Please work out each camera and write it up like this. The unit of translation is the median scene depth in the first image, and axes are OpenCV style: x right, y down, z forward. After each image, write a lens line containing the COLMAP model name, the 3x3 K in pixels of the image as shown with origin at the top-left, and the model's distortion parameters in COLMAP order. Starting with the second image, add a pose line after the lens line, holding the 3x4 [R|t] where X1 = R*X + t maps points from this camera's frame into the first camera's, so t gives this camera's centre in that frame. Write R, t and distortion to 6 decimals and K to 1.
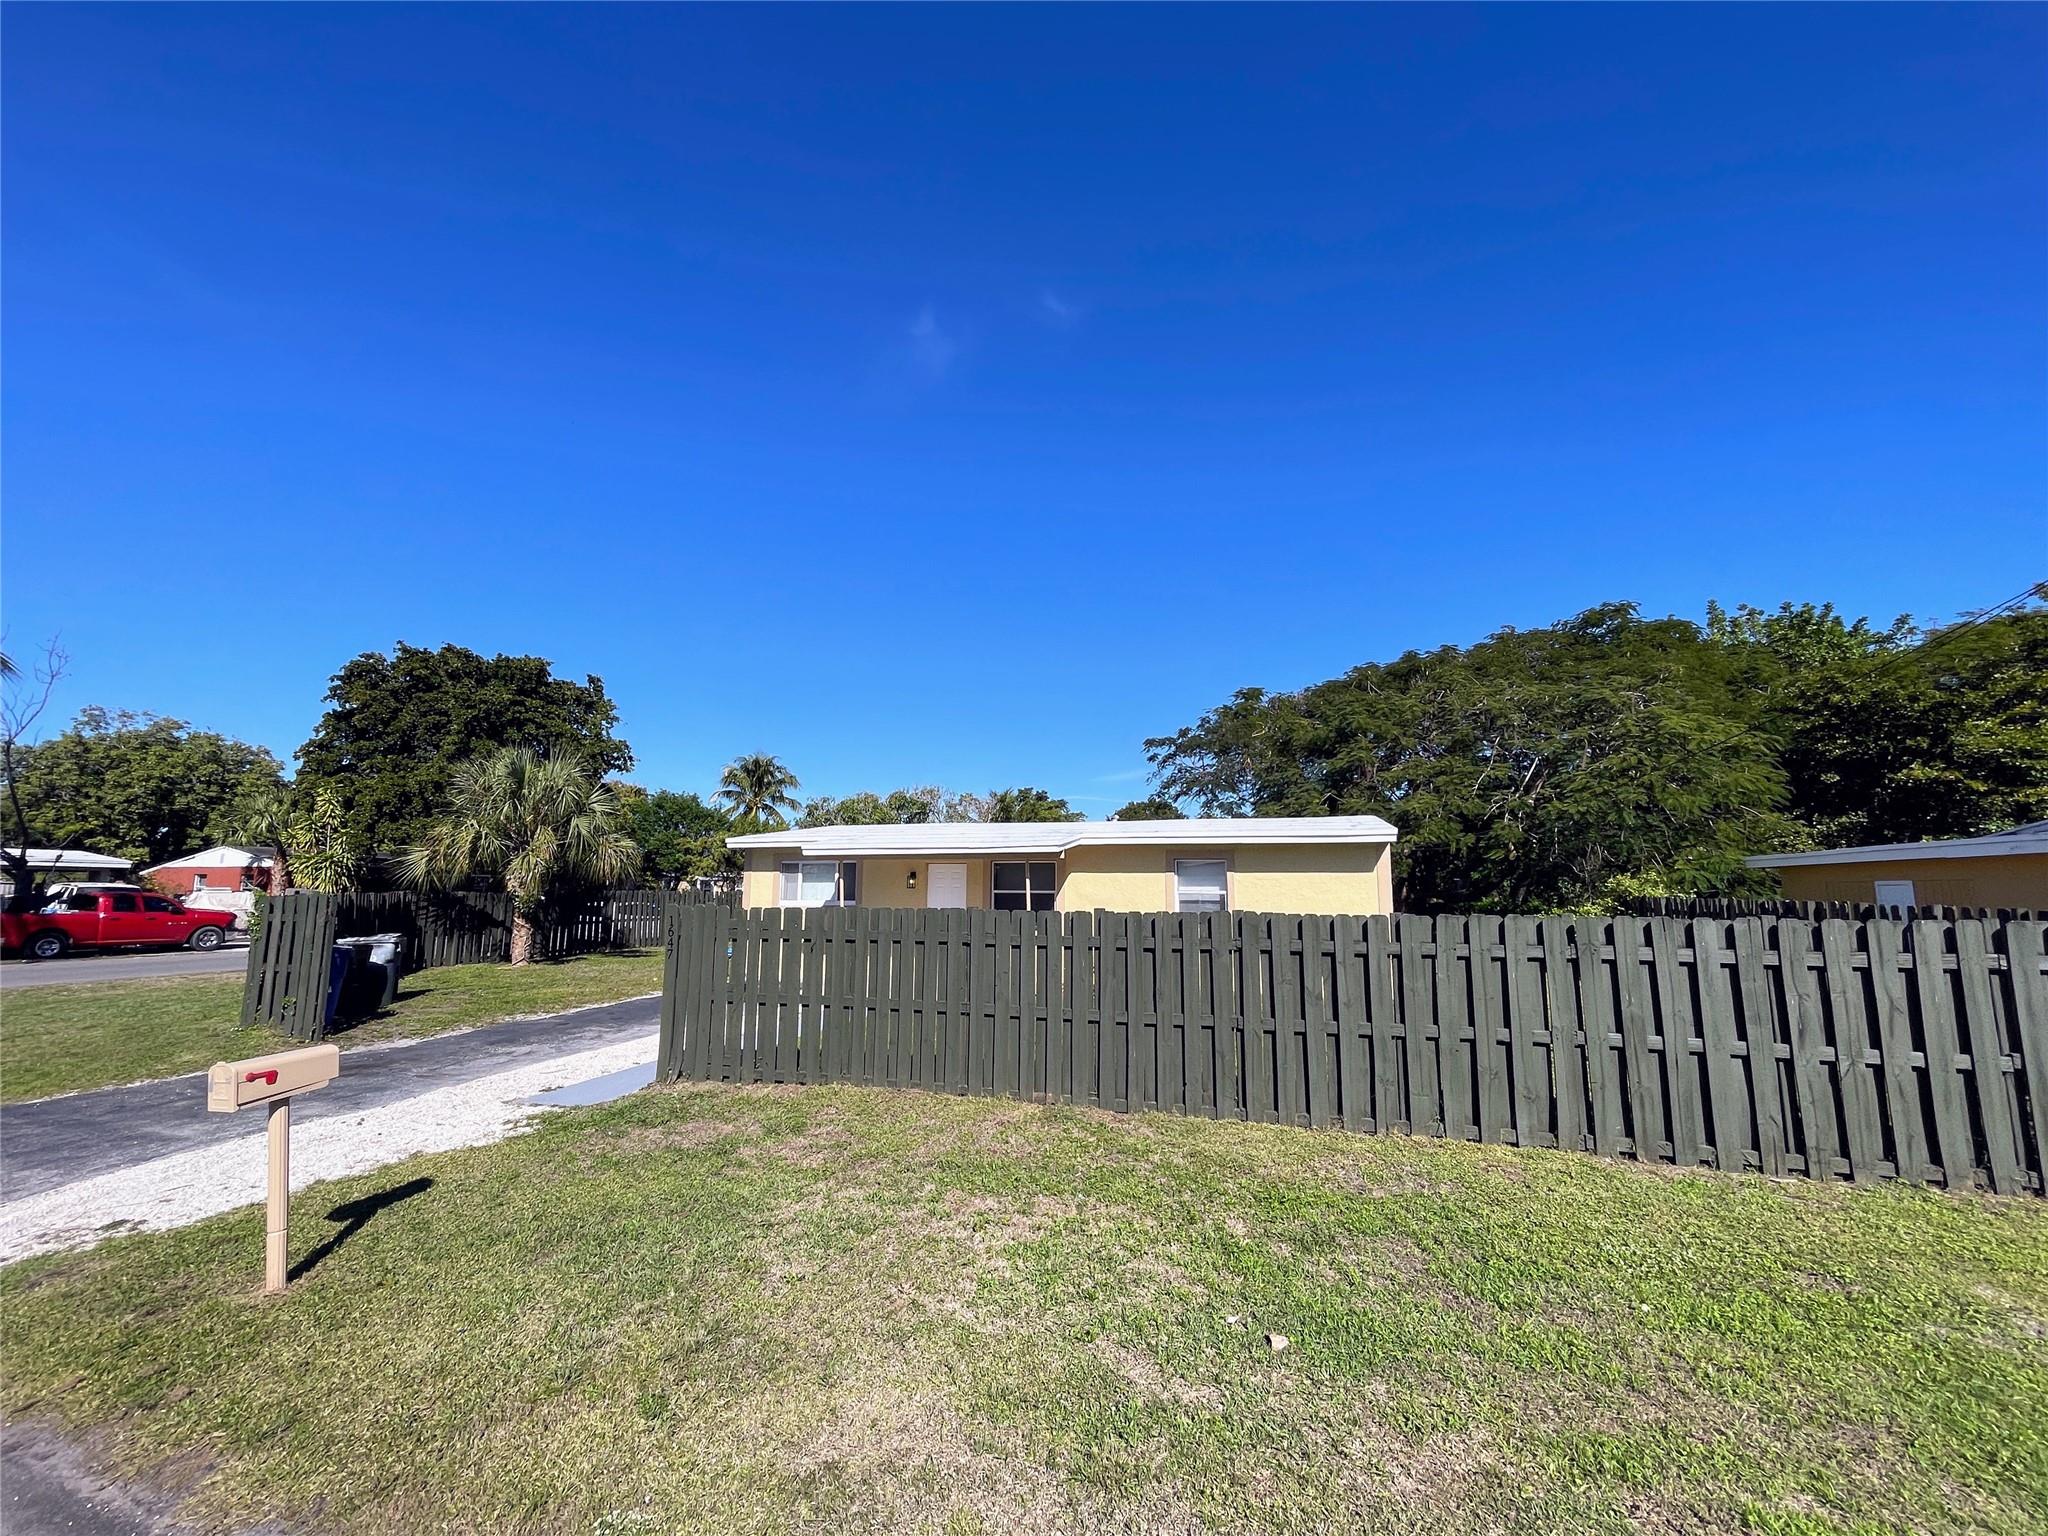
lens RADIAL K [[823.8, 0, 1021.1], [0, 823.8, 822.6], [0, 0, 1]] dist [-0.005631, 0.002859]
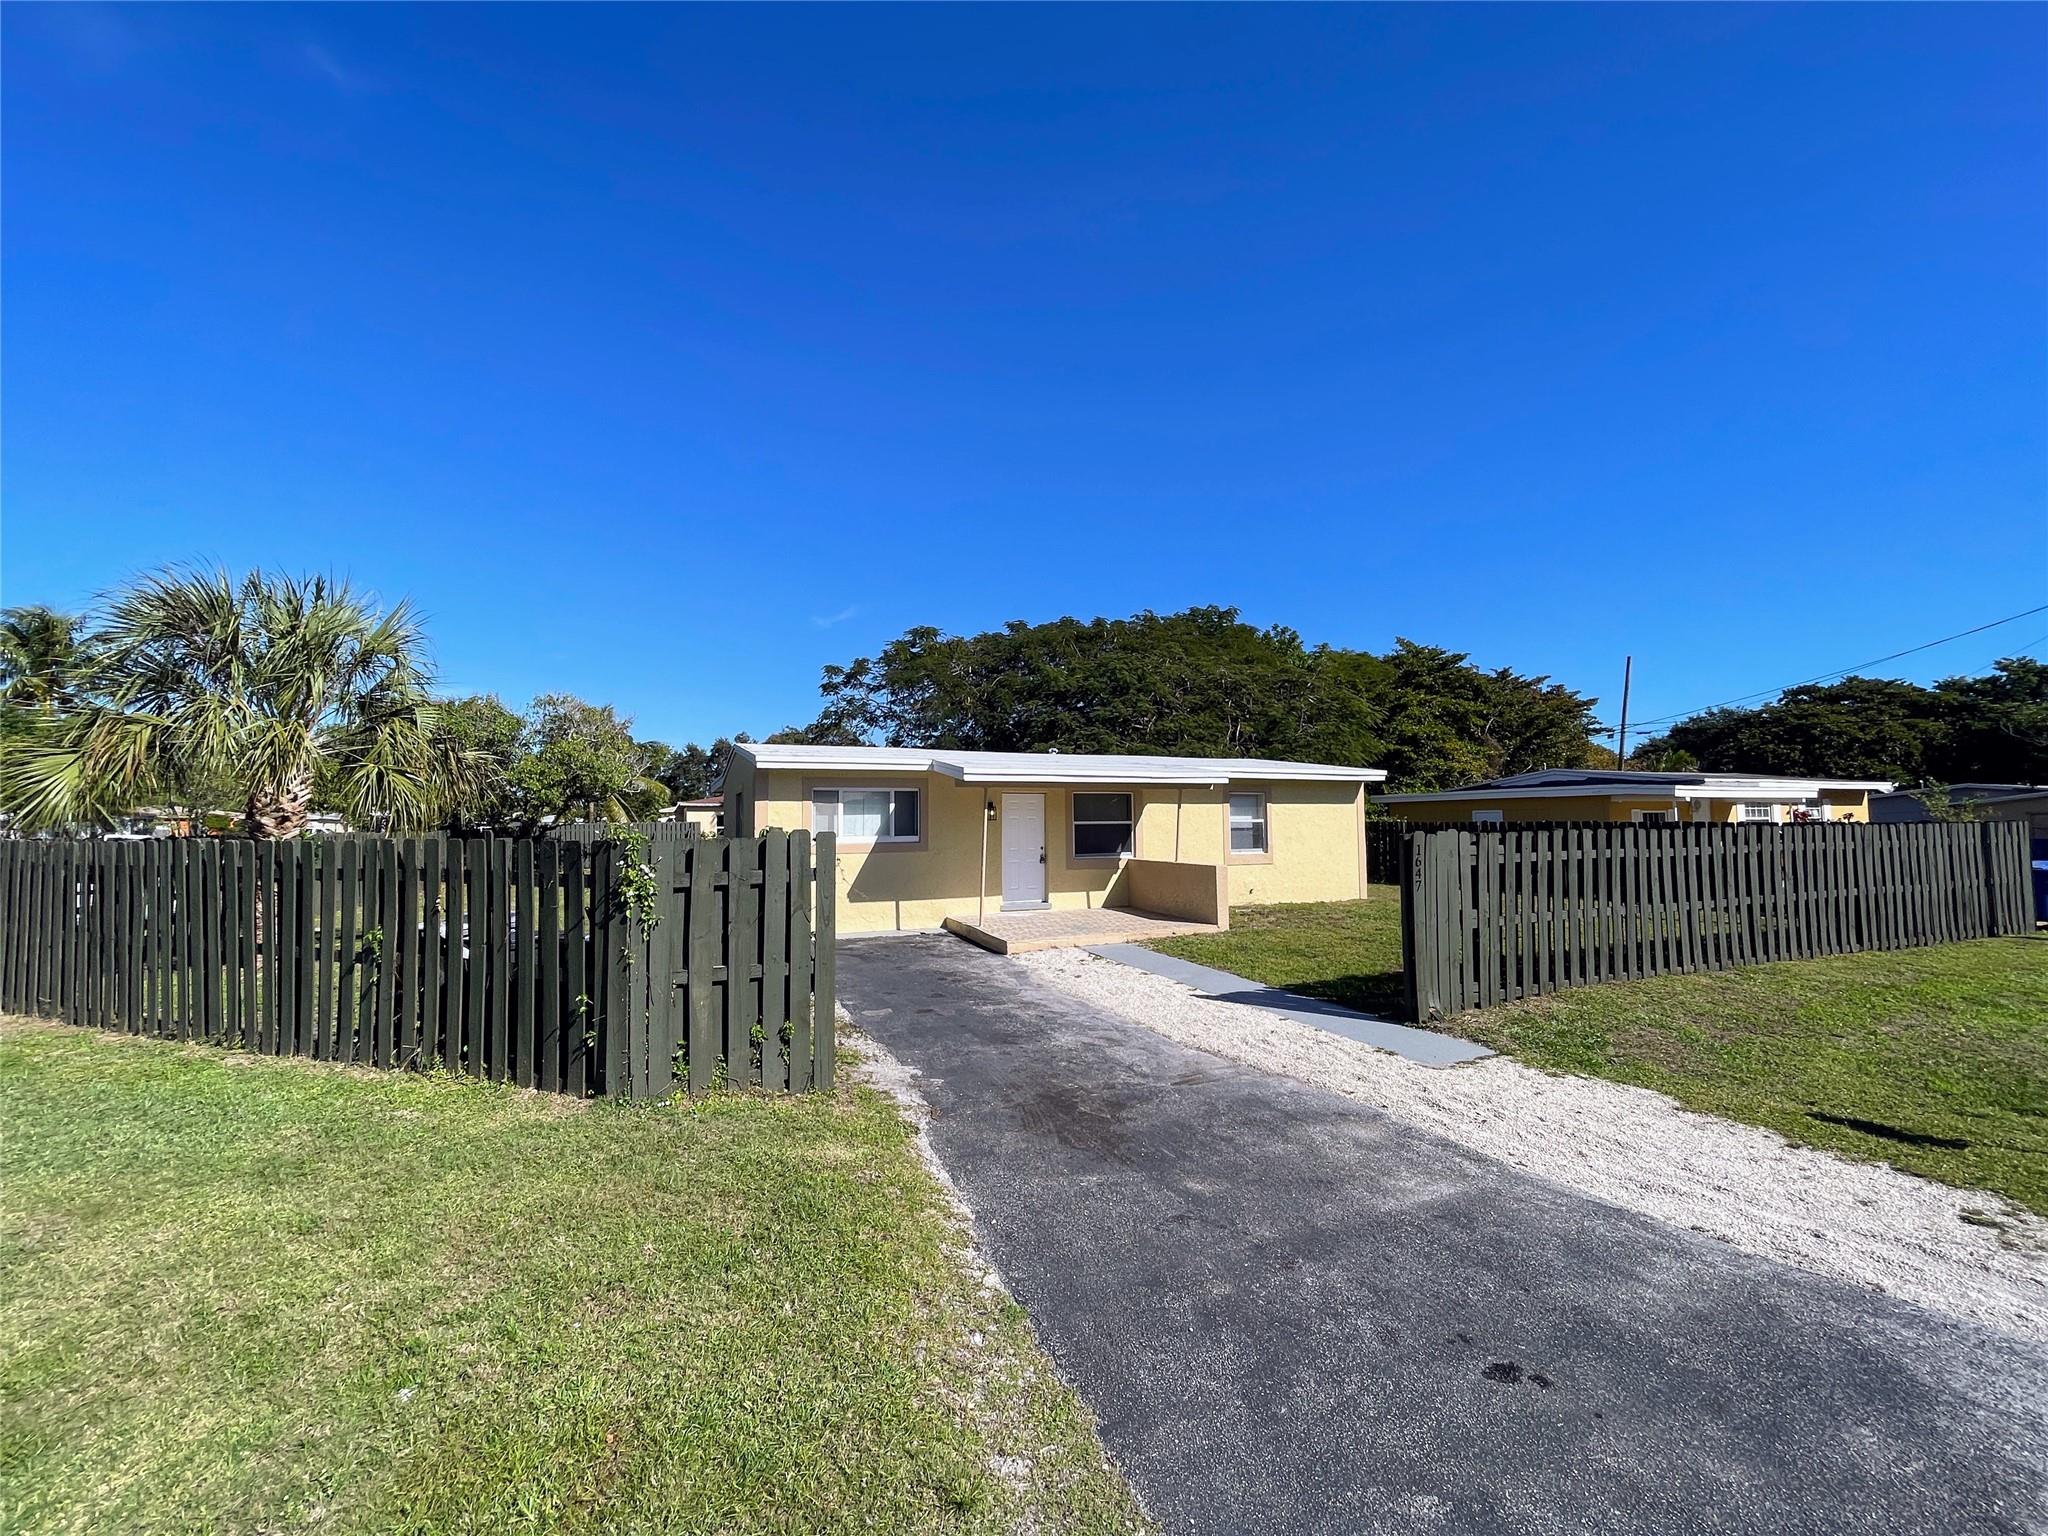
lens RADIAL K [[823.8, 0, 1017.3], [0, 823.8, 785.8], [0, 0, 1]] dist [-0.005631, 0.002859]
pose [[0.748032, 0.017286, 0.663438, -0.286039], [-0.043073, 0.998818, 0.022541, 0.008186], [-0.662264, -0.045437, 0.747892, 0.123289]]
